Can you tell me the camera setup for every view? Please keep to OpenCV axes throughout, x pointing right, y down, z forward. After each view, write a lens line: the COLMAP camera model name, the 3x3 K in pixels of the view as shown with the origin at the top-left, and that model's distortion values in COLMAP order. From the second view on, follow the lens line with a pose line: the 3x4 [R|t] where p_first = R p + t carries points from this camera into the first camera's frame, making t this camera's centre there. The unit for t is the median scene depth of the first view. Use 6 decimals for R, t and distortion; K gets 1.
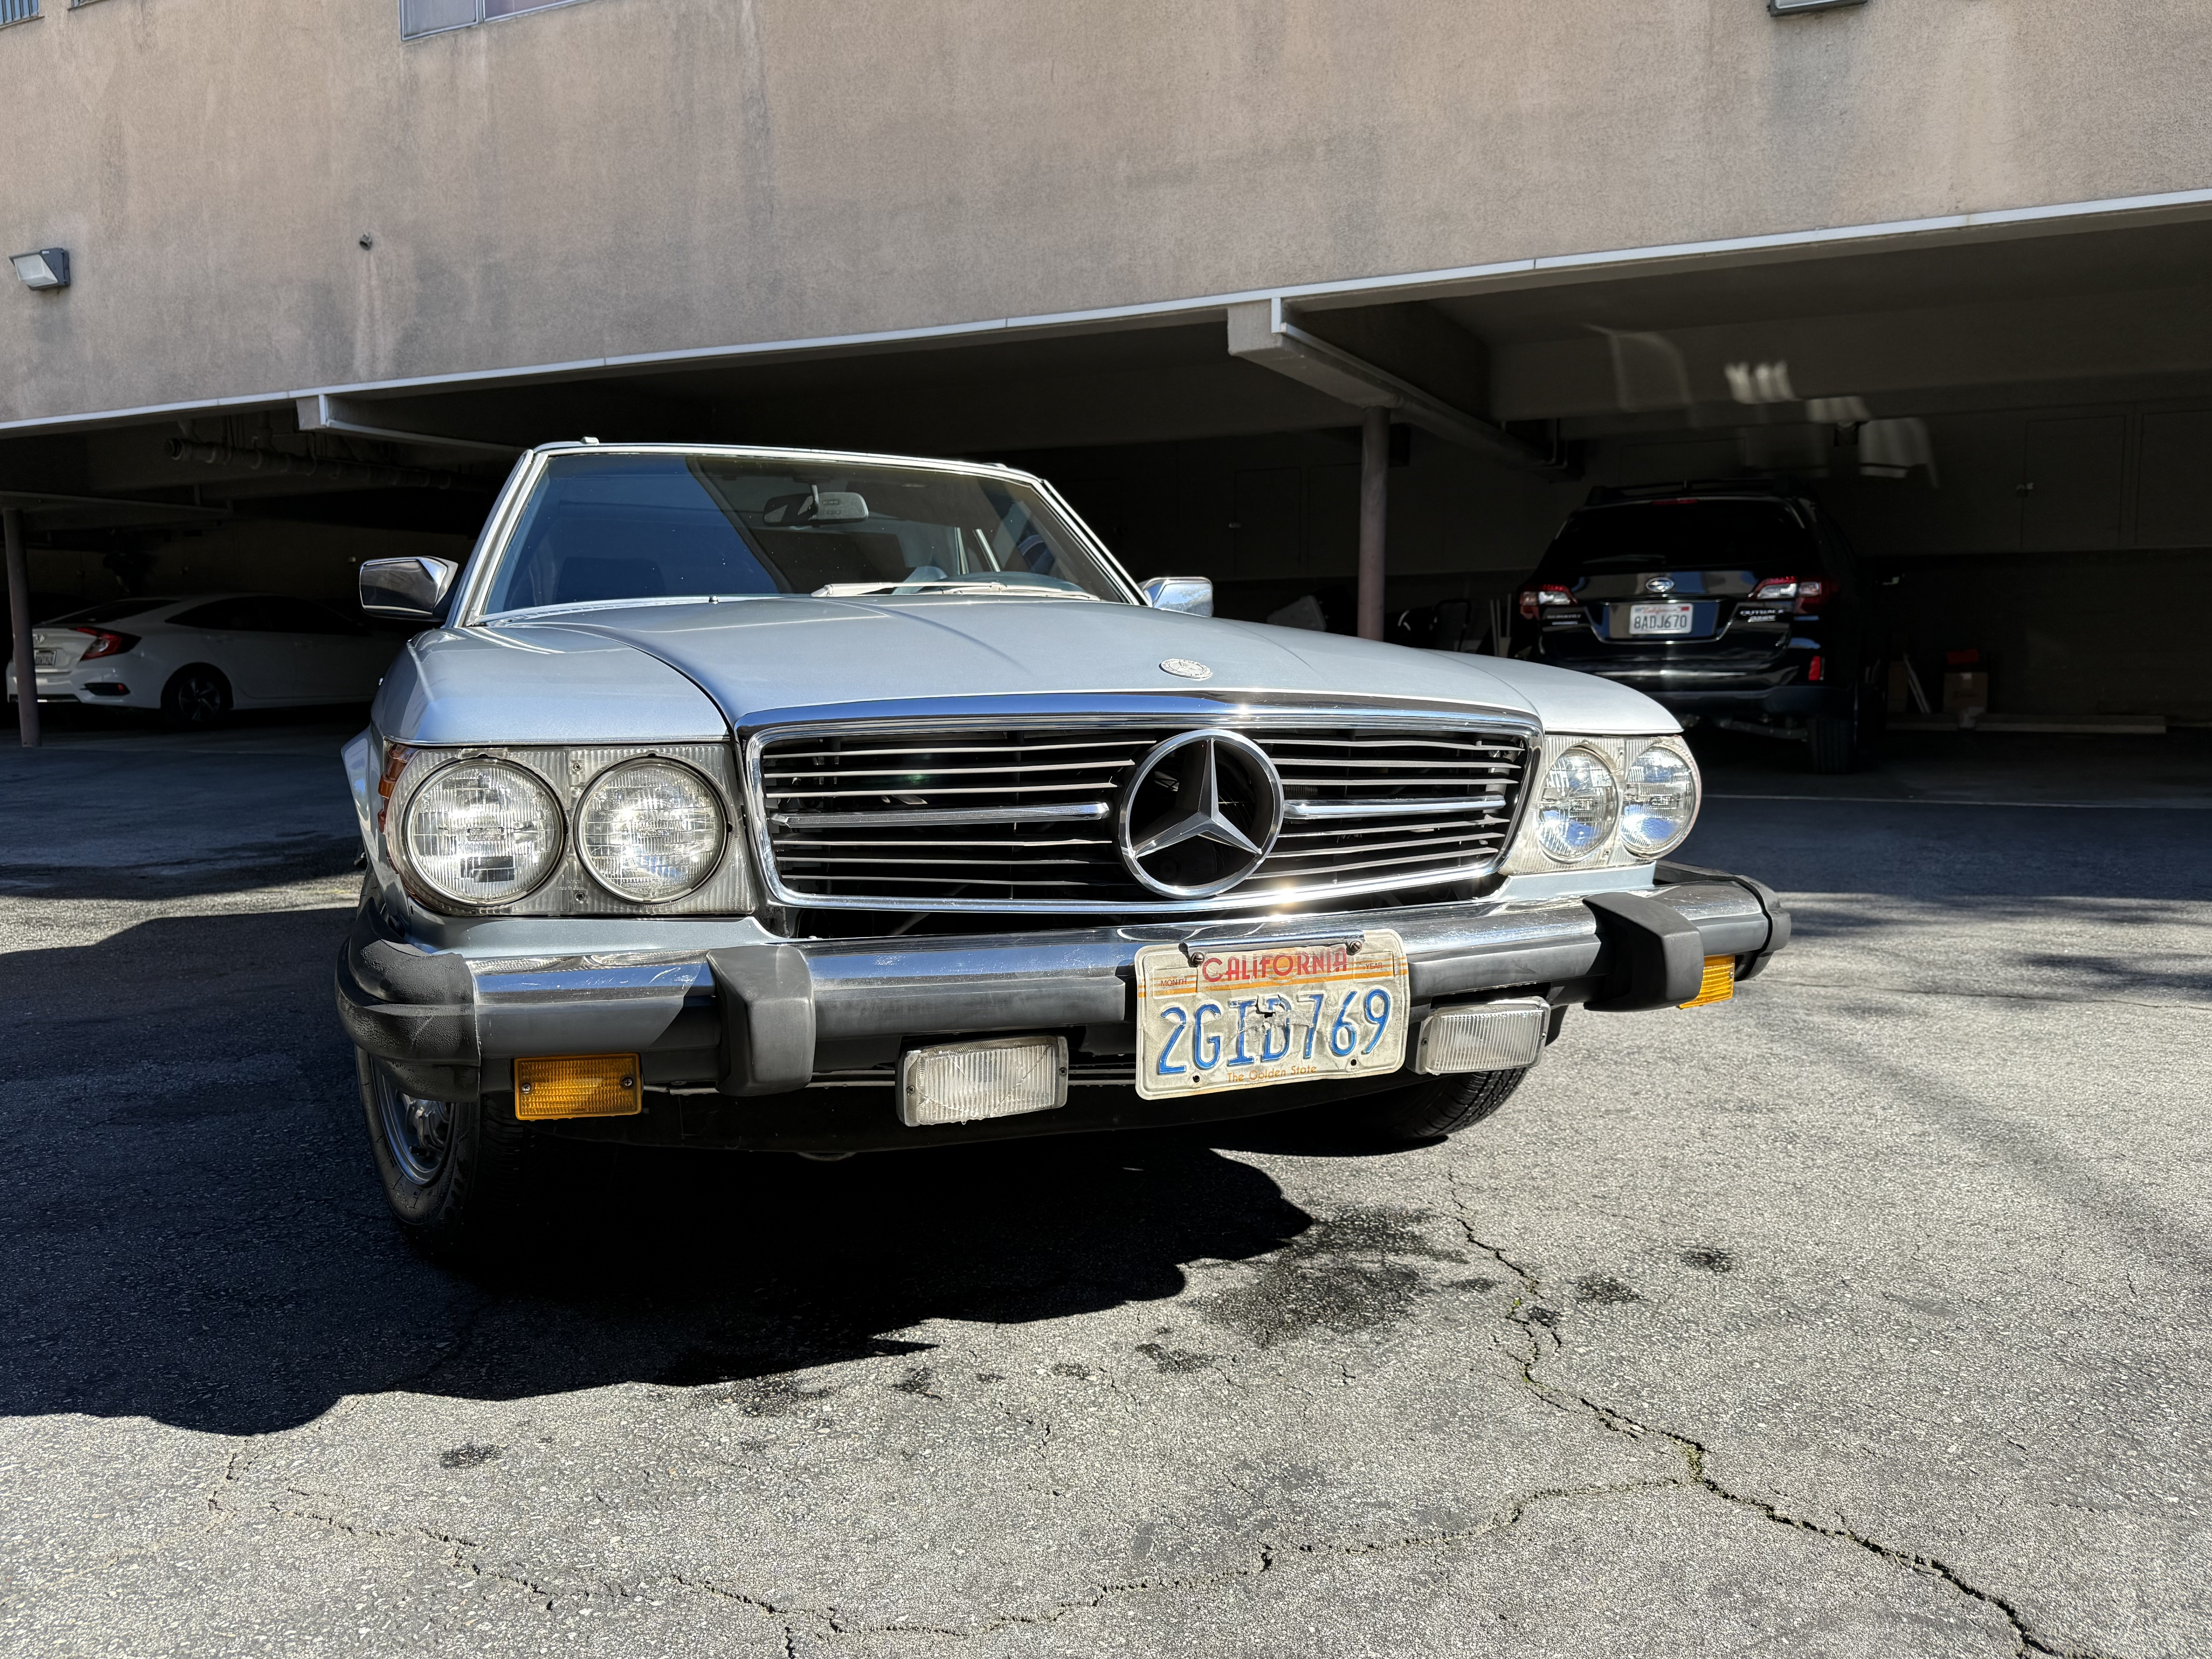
lens RADIAL K [[1672.4, 0, 1107.4], [0, 1672.4, 825.5], [0, 0, 1]] dist [0.015996, -0.029357]
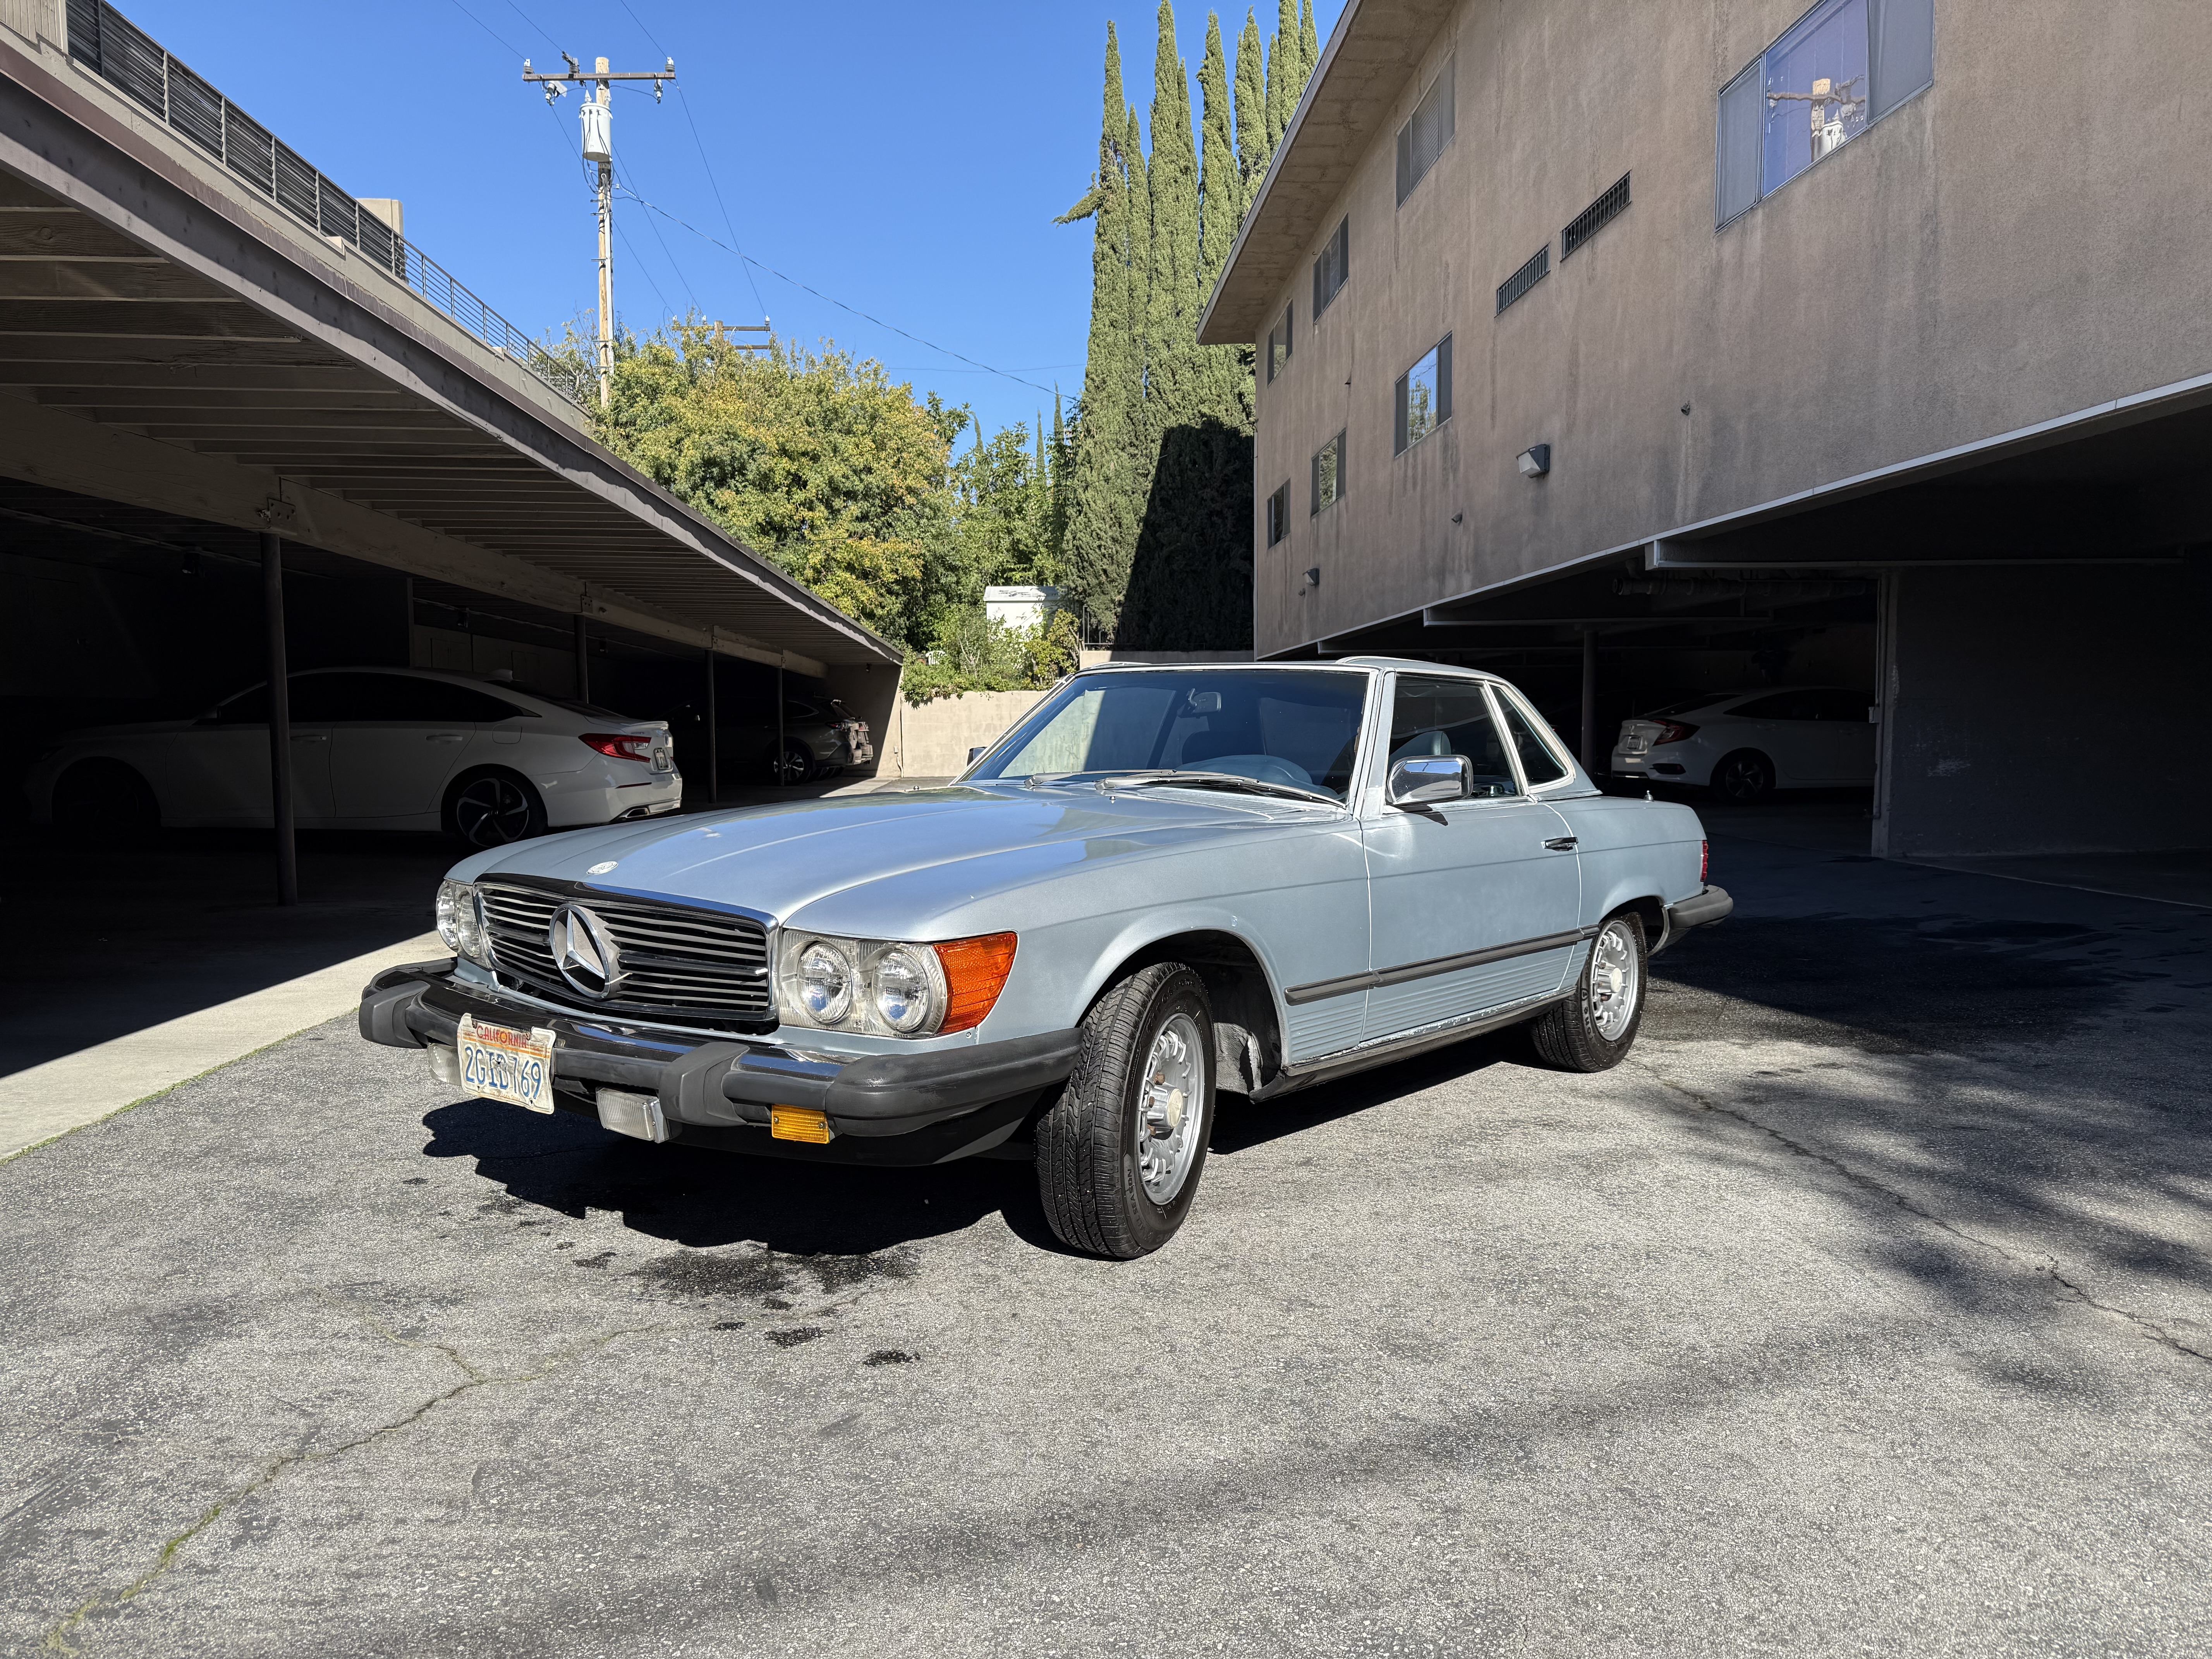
lens RADIAL K [[1553.3, 0, 1106.3], [0, 1553.3, 839.1], [0, 0, 1]] dist [-0.005524, -0.008322]
pose [[0.494317, 0.064192, -0.866908, 0.361145], [-0.084620, 0.996087, 0.025507, -0.044243], [0.865153, 0.060749, 0.497815, 0.135006]]
